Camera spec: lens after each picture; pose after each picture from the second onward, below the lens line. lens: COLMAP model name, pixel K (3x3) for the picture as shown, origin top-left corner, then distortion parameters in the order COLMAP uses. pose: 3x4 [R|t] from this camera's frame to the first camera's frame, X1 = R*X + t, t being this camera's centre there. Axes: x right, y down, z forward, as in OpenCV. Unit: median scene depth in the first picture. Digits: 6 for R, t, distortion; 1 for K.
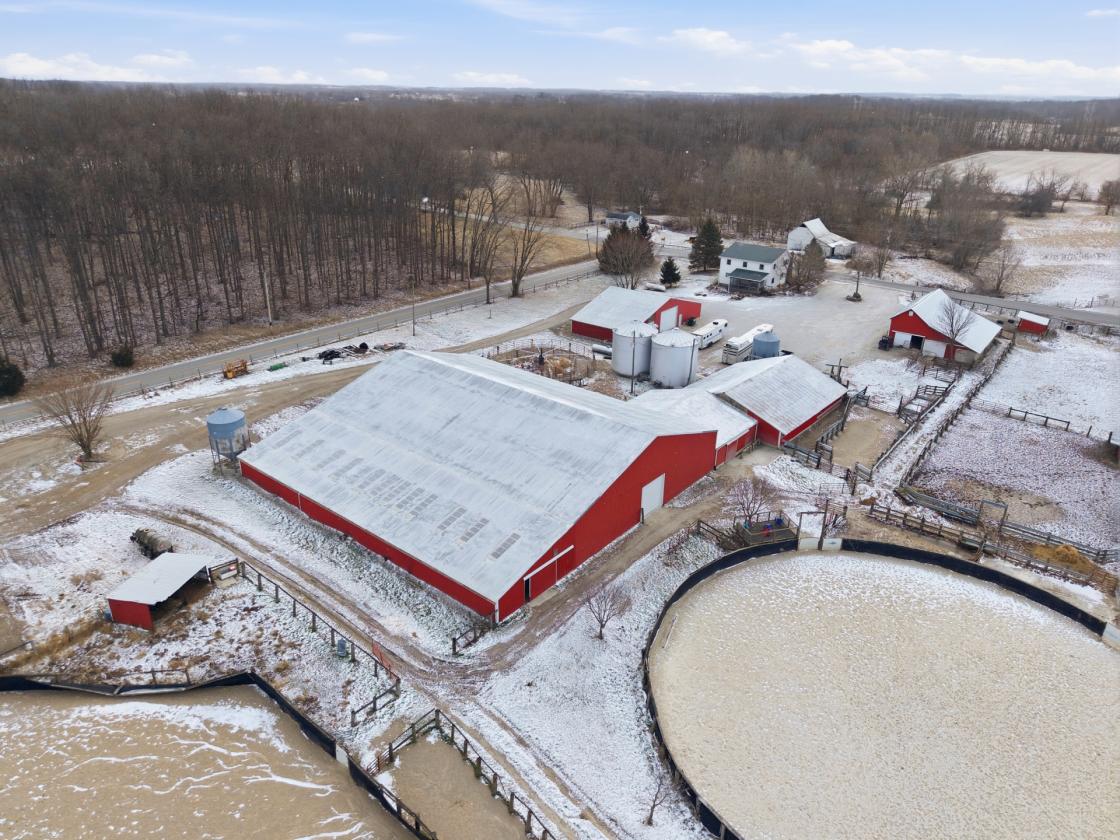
lens RADIAL K [[747.2, 0, 560.0], [0, 747.2, 420.0], [0, 0, 1]] dist [0.065408, -0.084243]
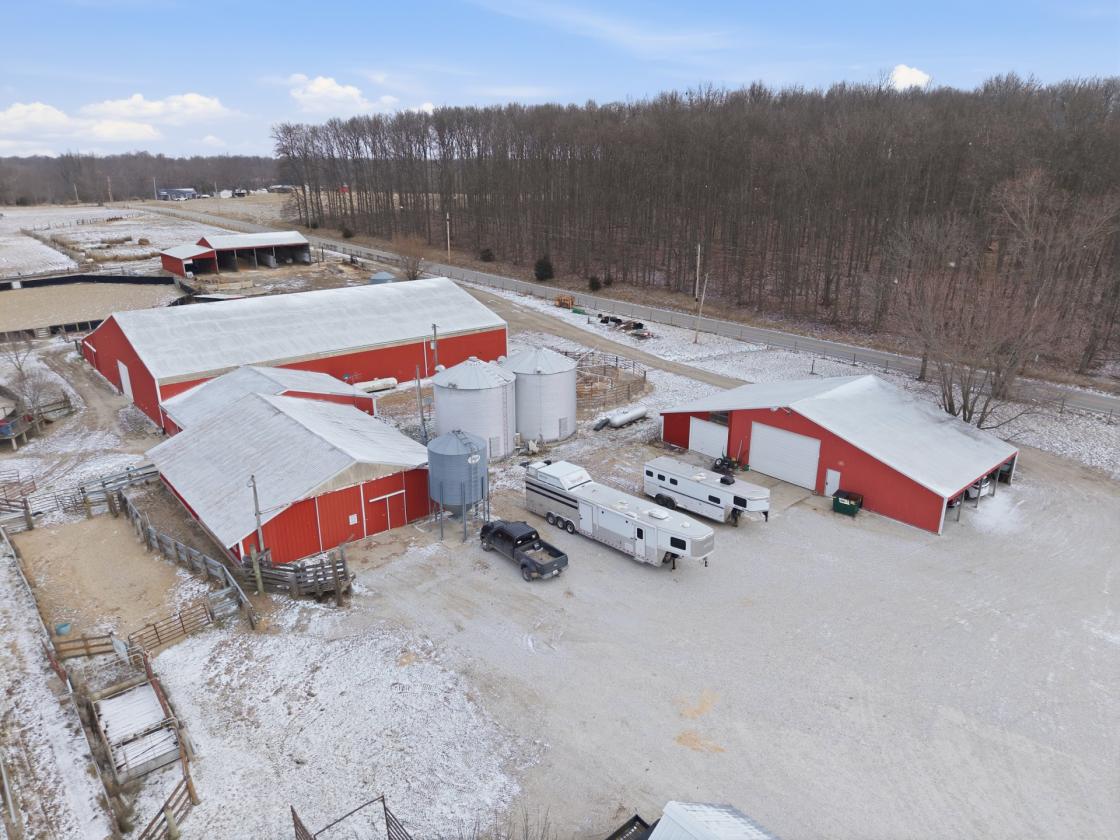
lens RADIAL K [[747.2, 0, 560.0], [0, 747.2, 420.0], [0, 0, 1]] dist [0.065408, -0.084243]
pose [[-0.162535, 0.304095, -0.938674, 0.592840], [-0.411636, 0.843686, 0.344599, -0.260634], [0.896737, 0.442402, -0.011952, 0.933517]]
